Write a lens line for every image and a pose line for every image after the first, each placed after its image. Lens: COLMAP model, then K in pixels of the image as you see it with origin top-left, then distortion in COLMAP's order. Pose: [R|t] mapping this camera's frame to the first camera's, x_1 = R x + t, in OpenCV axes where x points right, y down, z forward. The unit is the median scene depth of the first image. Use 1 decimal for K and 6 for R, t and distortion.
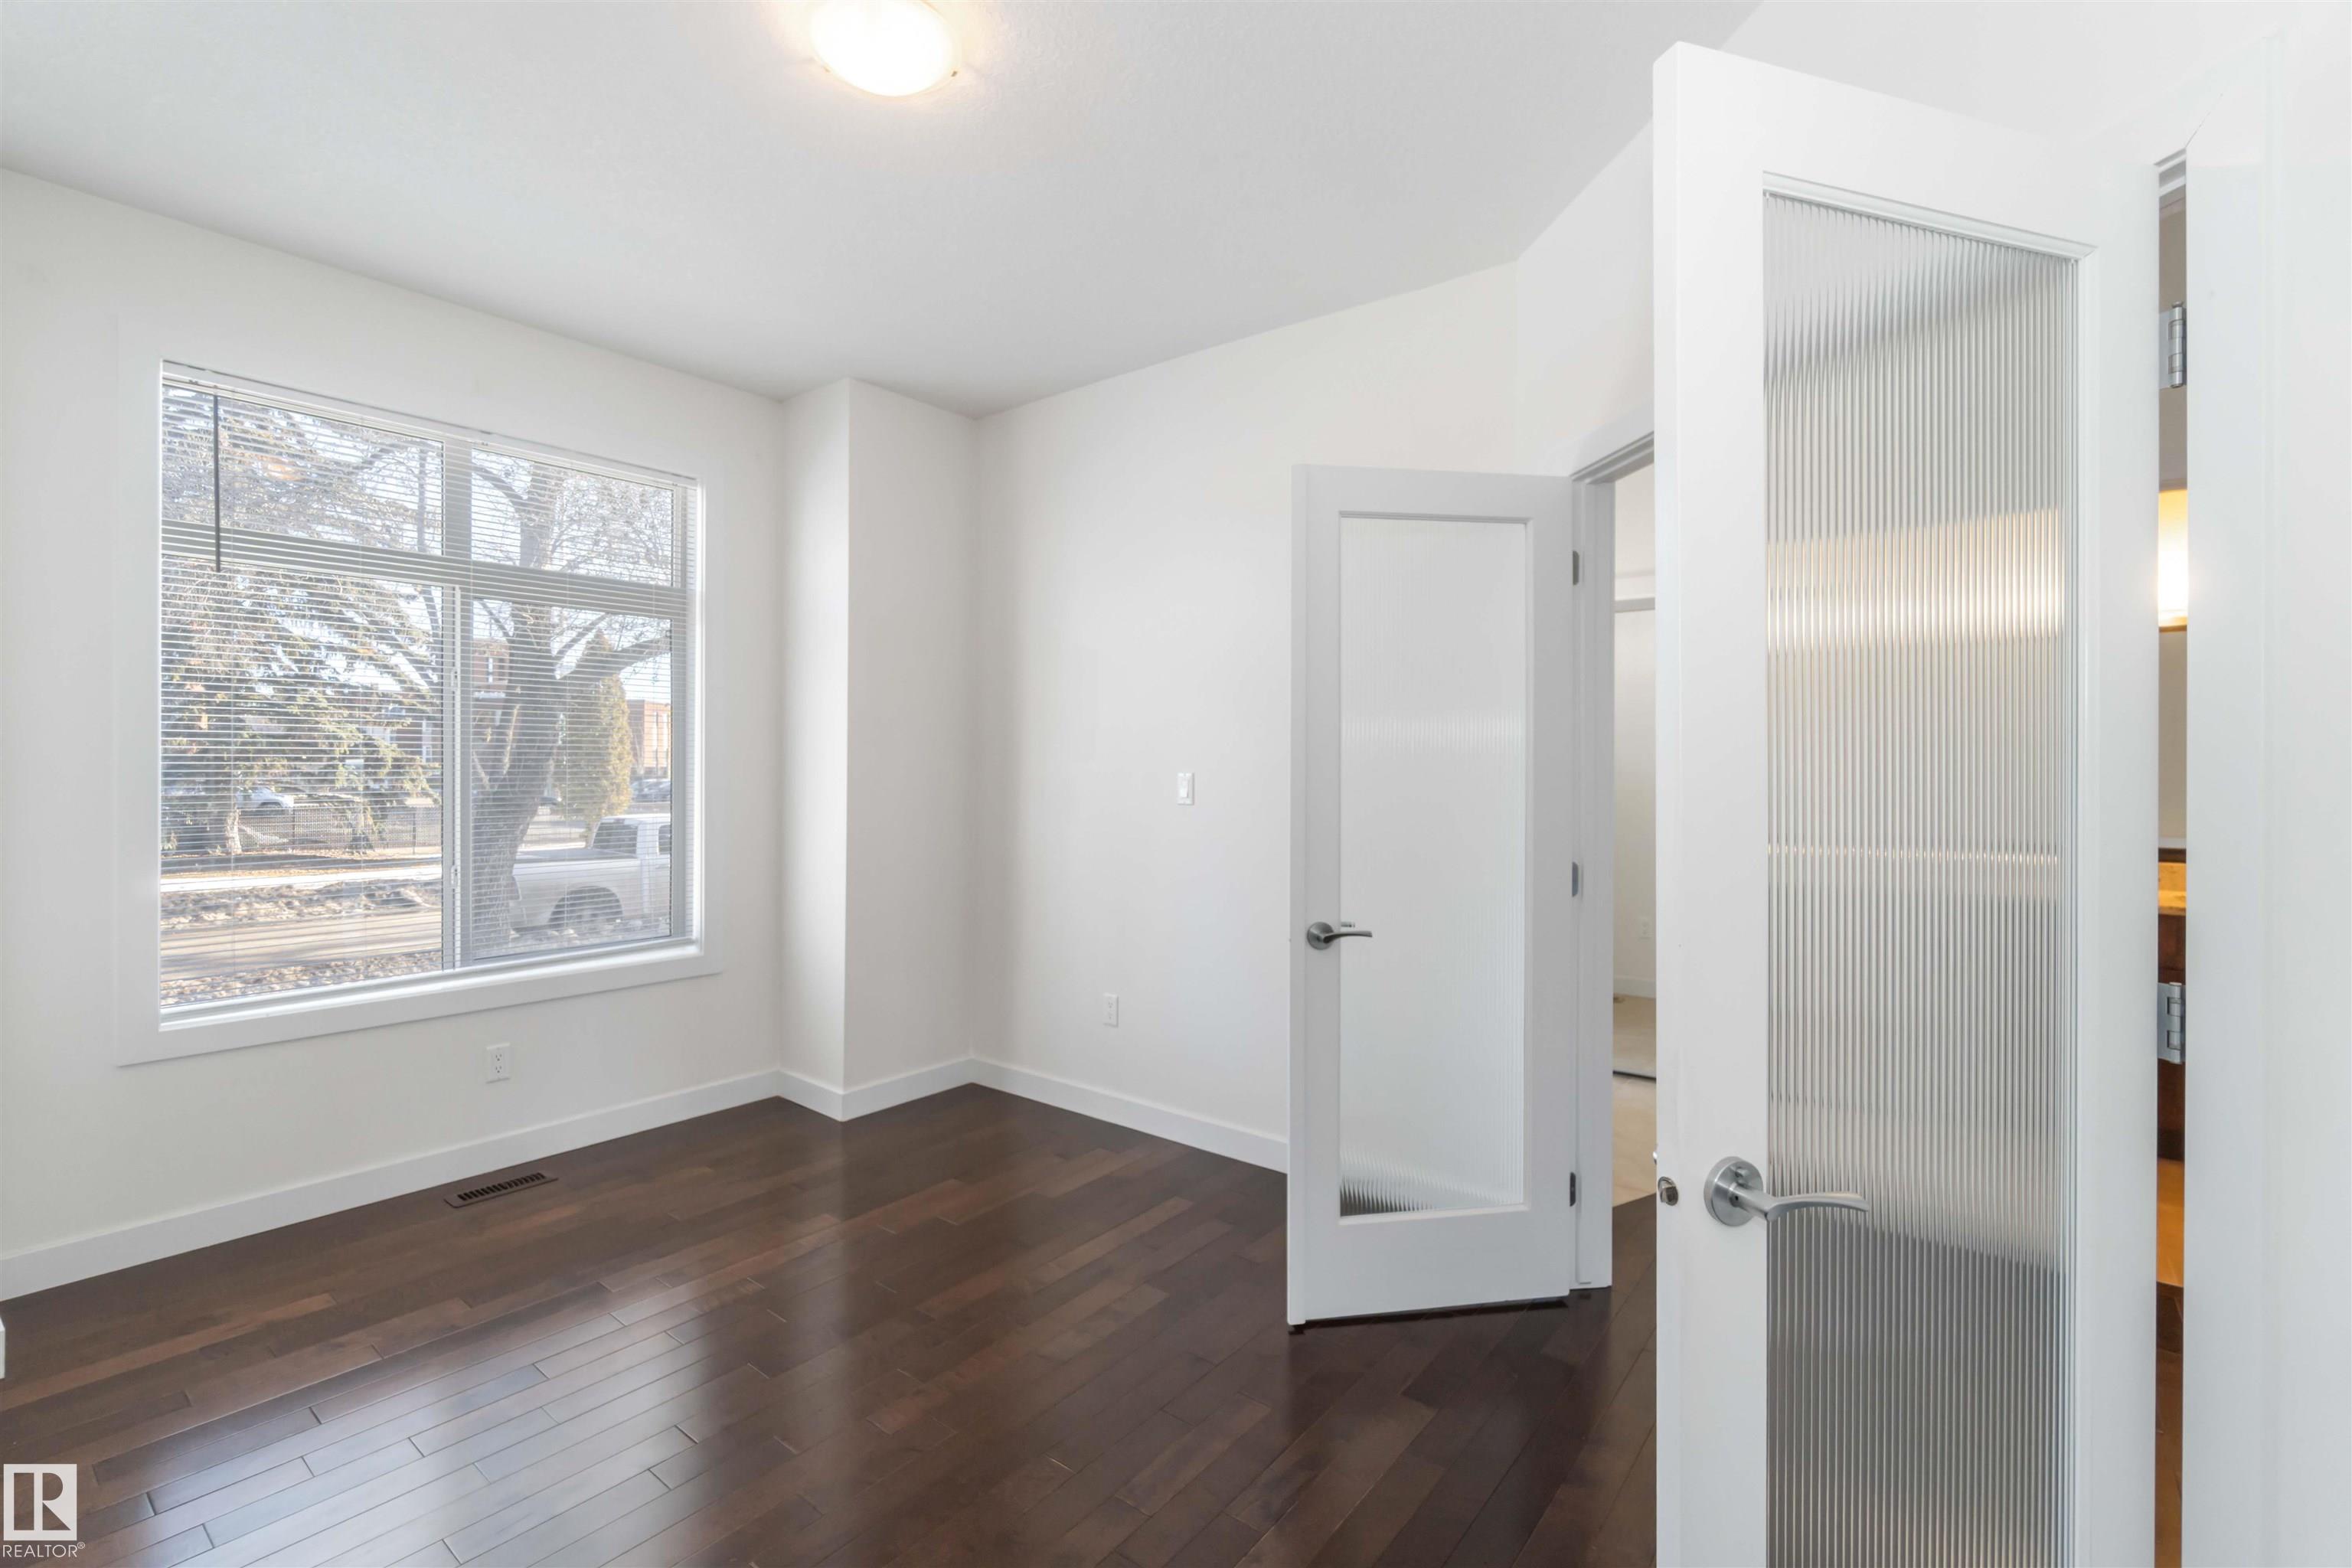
lens RADIAL K [[1036.0, 0, 1171.6], [0, 1036.0, 773.3], [0, 0, 1]] dist [-0.004767, 0.001042]
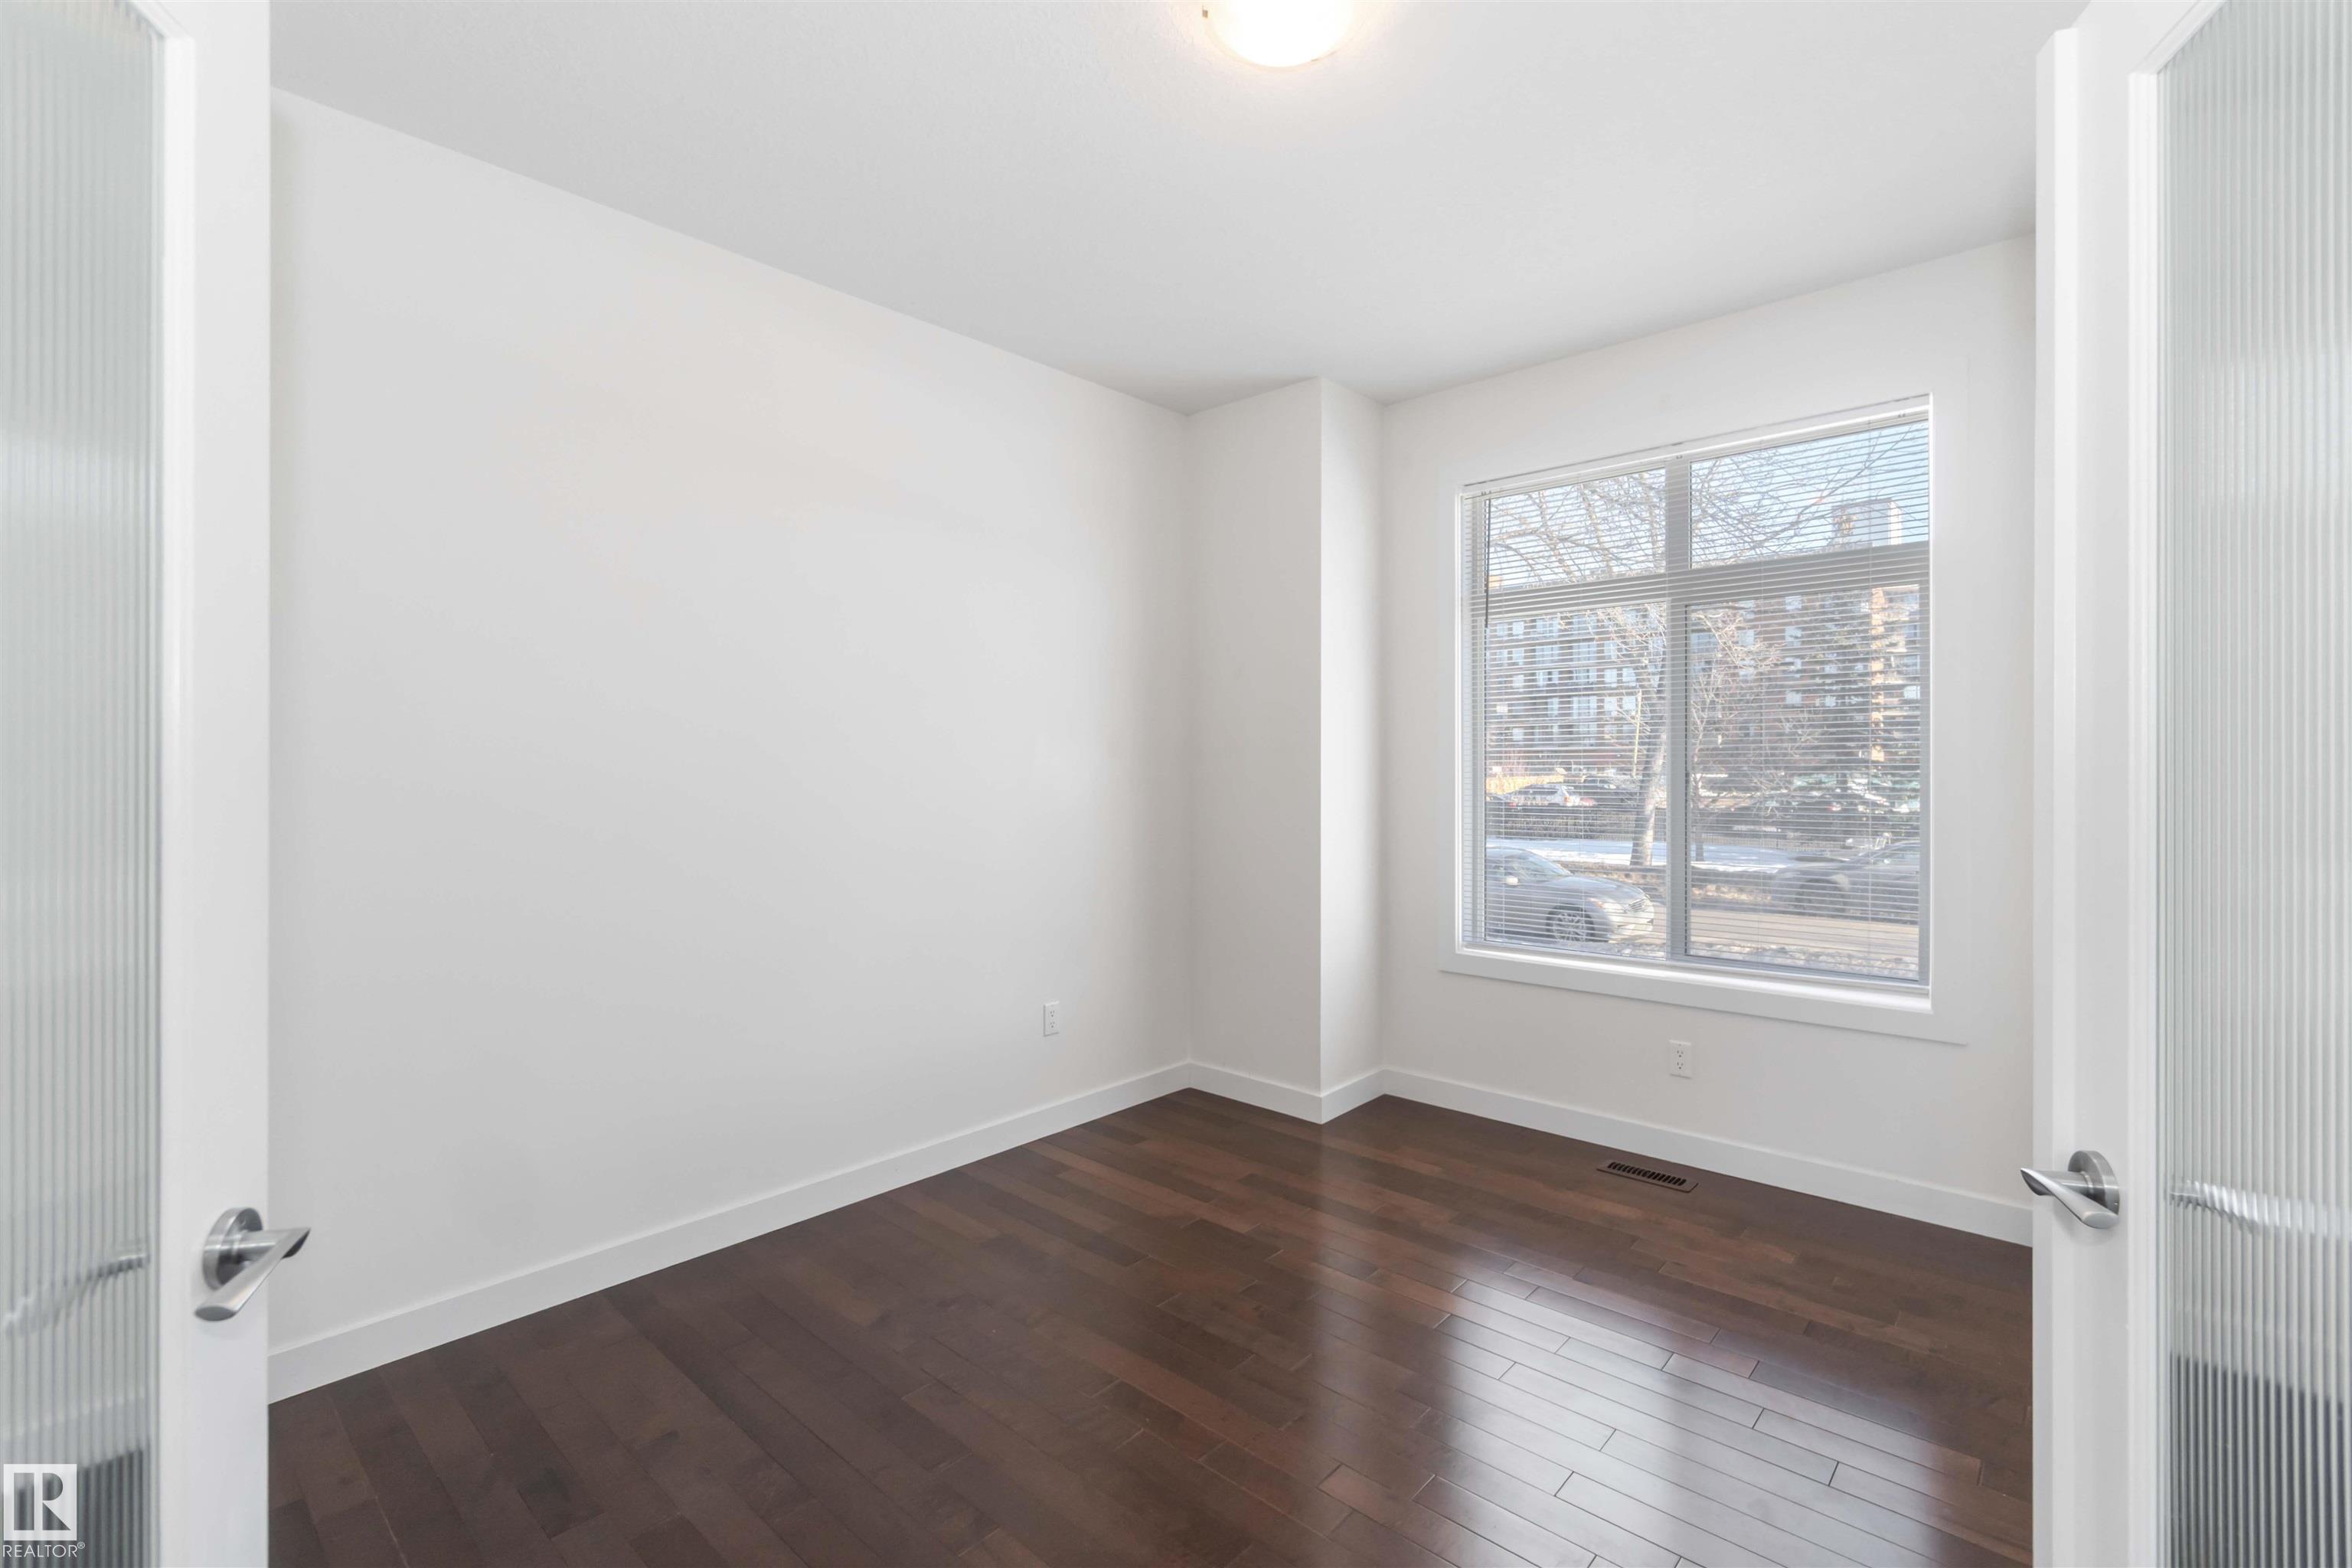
lens RADIAL K [[1036.0, 0, 1170.6], [0, 1036.0, 770.8], [0, 0, 1]] dist [-0.004767, 0.001042]
pose [[-0.081081, -0.006487, -0.996686, 0.431575], [-0.001278, 0.999979, -0.006404, 0.002533], [0.996707, 0.000755, -0.081088, 0.612146]]
